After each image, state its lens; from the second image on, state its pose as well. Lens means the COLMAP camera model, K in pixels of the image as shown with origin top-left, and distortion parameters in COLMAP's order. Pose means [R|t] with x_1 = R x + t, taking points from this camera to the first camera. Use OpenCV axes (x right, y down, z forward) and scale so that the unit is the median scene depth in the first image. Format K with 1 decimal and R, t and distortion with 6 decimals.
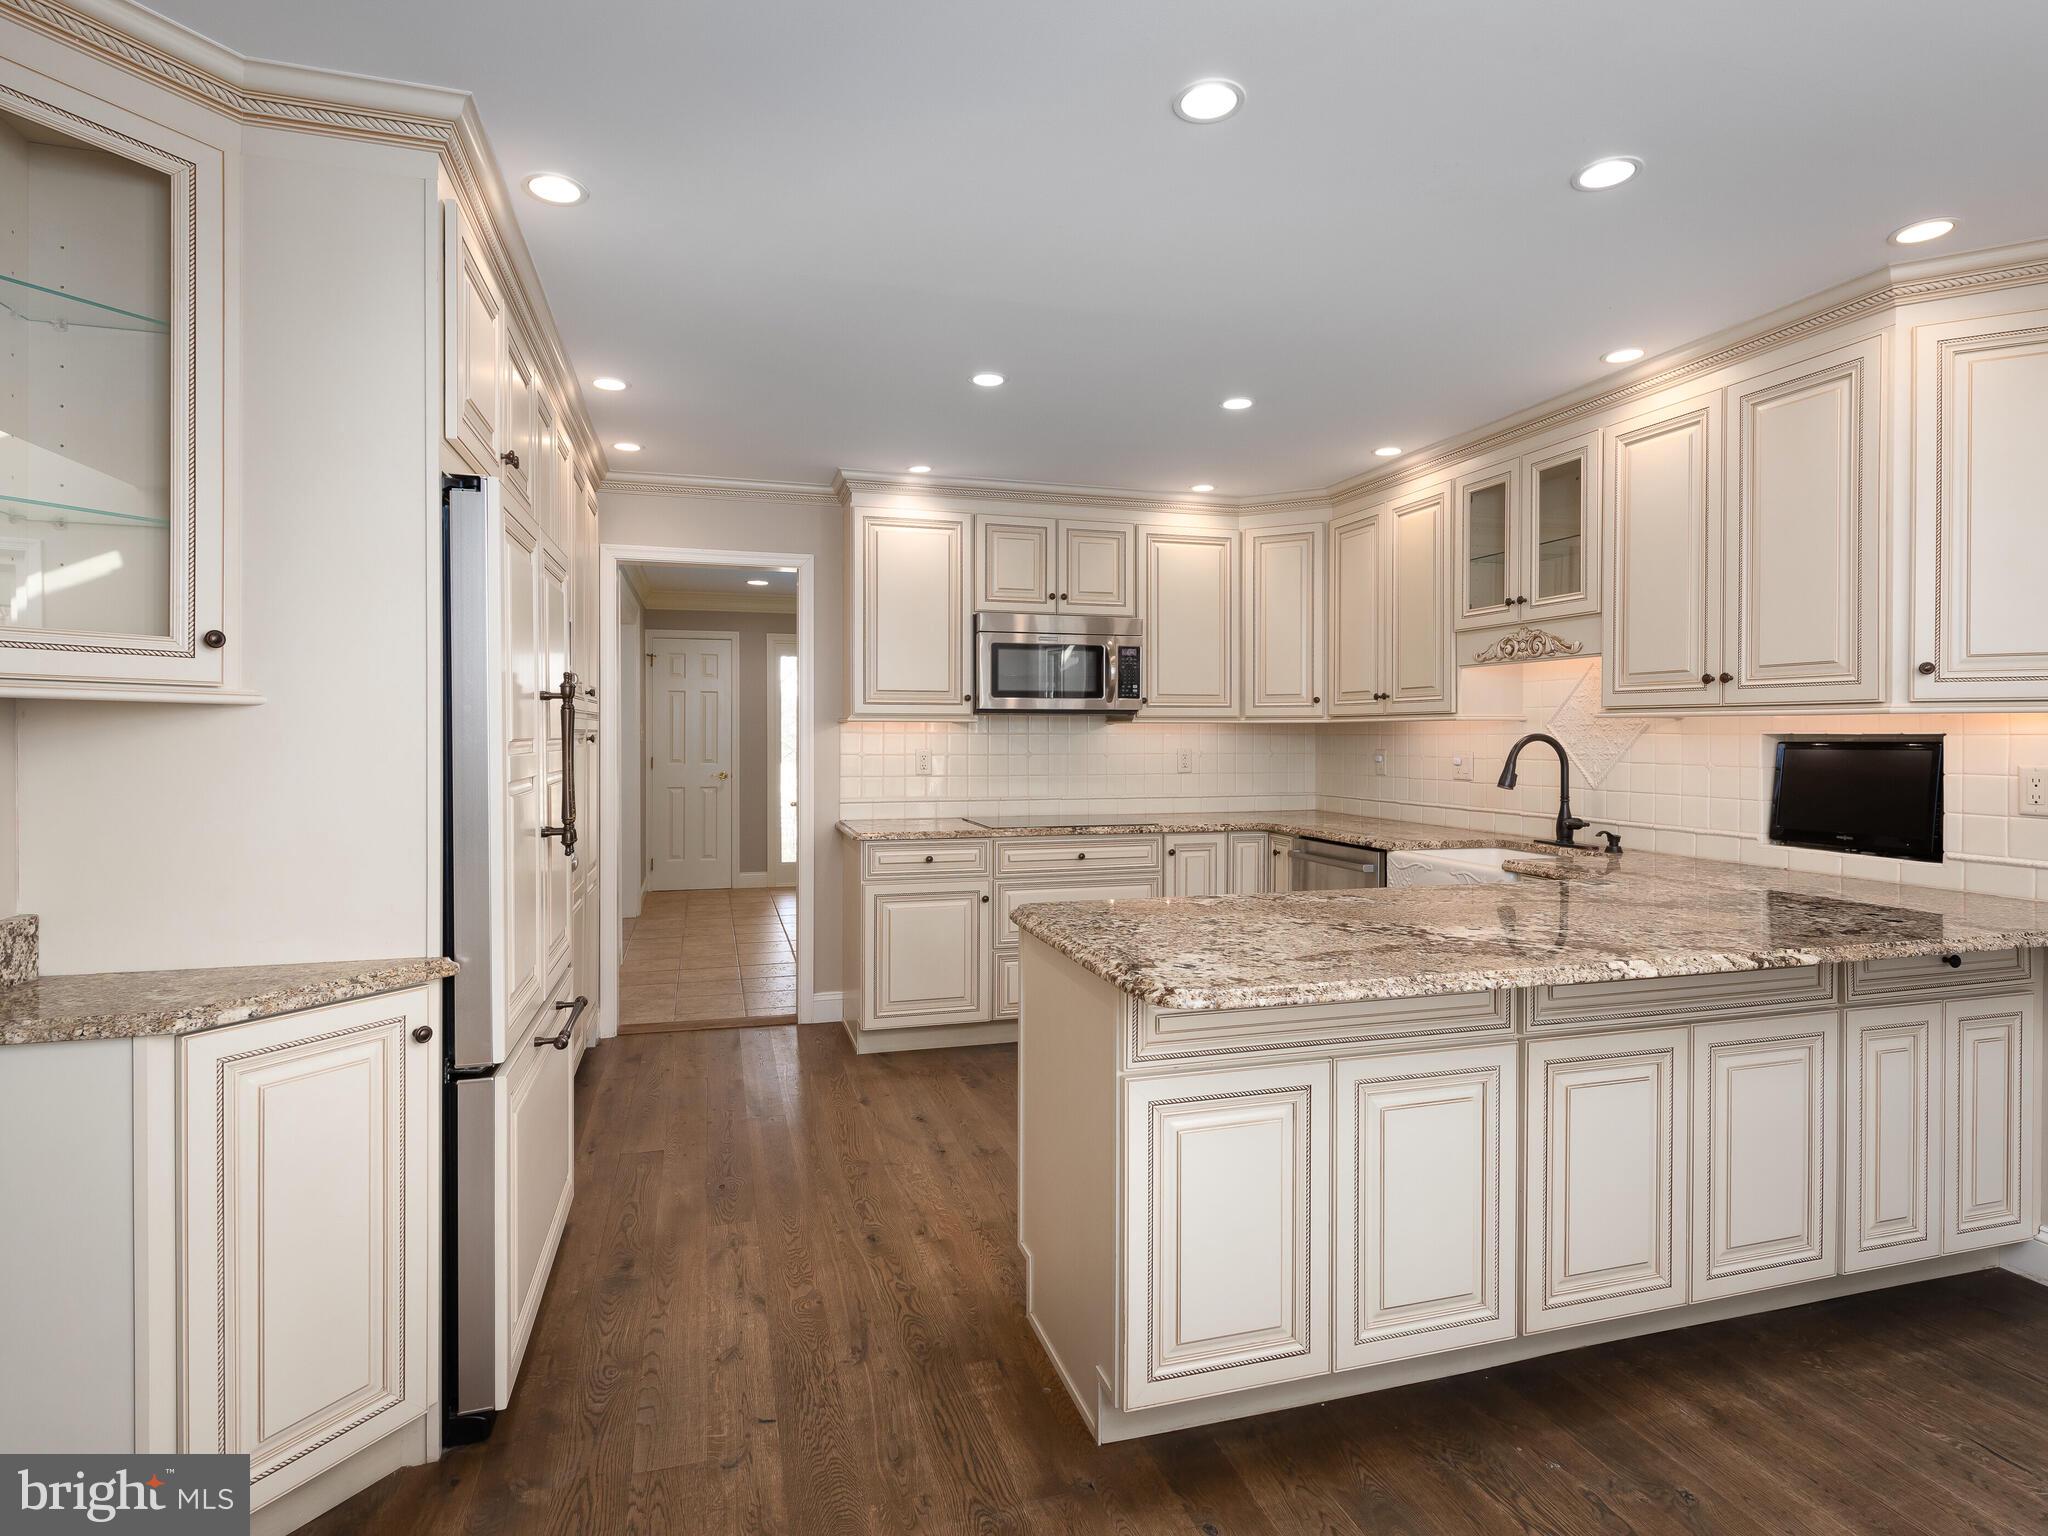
lens RADIAL K [[1060.7, 0, 1037.2], [0, 1060.7, 735.1], [0, 0, 1]] dist [0.001379, -0.000752]
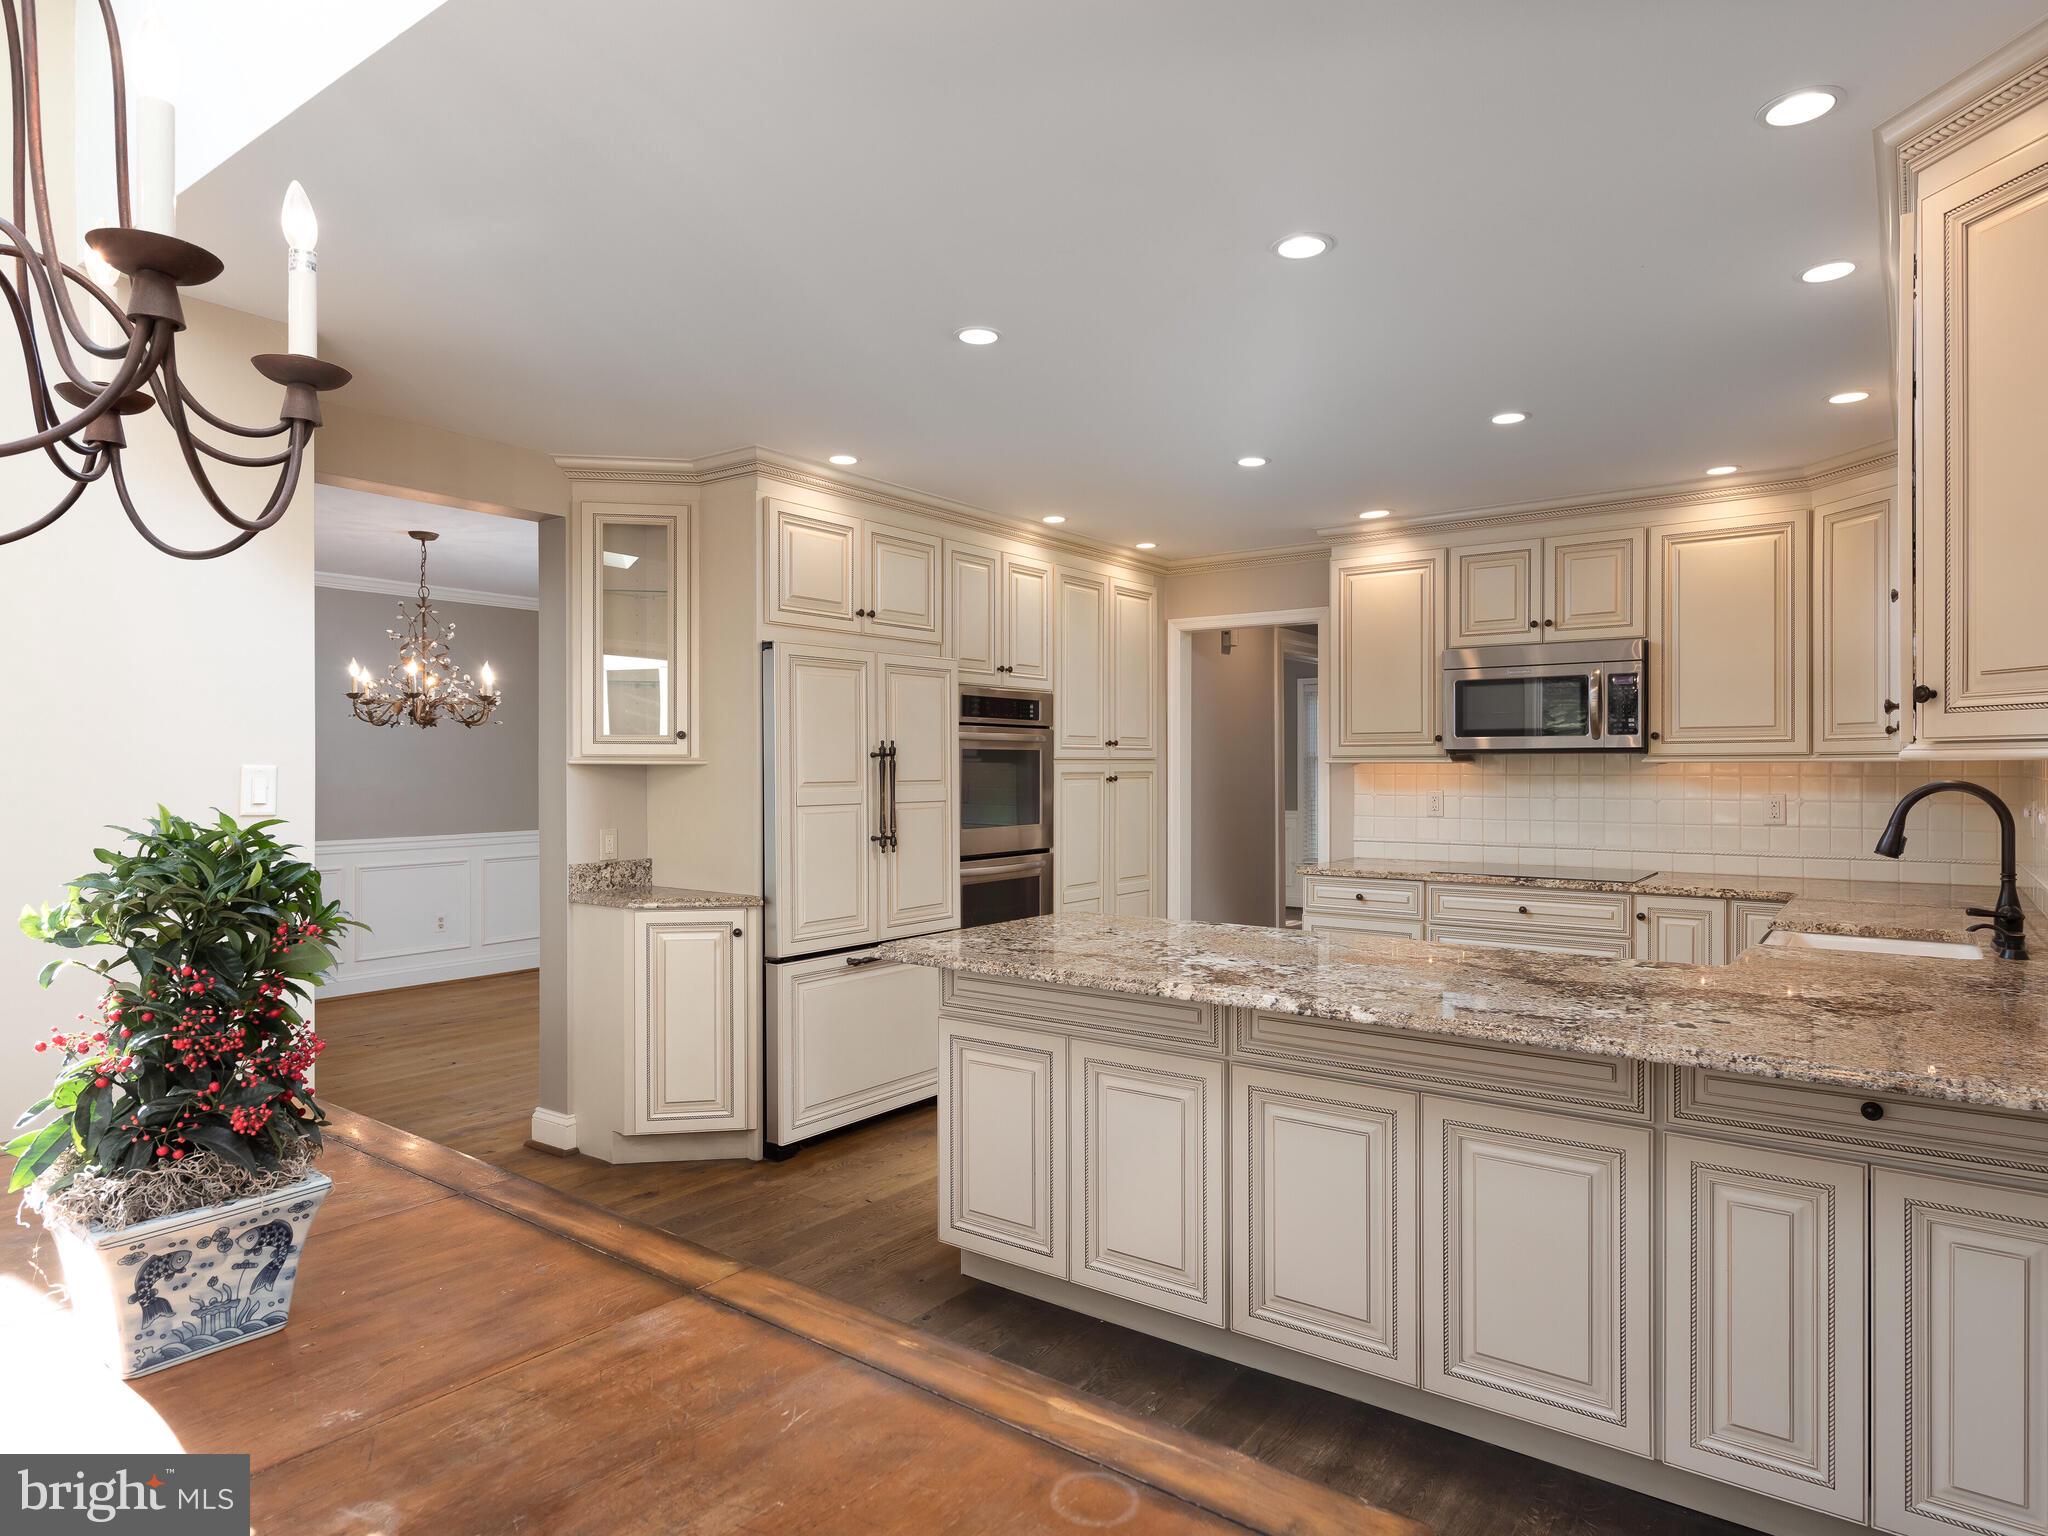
lens RADIAL K [[1209.9, 0, 1039.0], [0, 1209.9, 764.9], [0, 0, 1]] dist [-0.000632, 0.000031]
pose [[0.604005, -0.003223, -0.796974, 0.618284], [0.001579, 0.999995, -0.002848, -0.008448], [0.796979, 0.000462, 0.604007, 0.037496]]
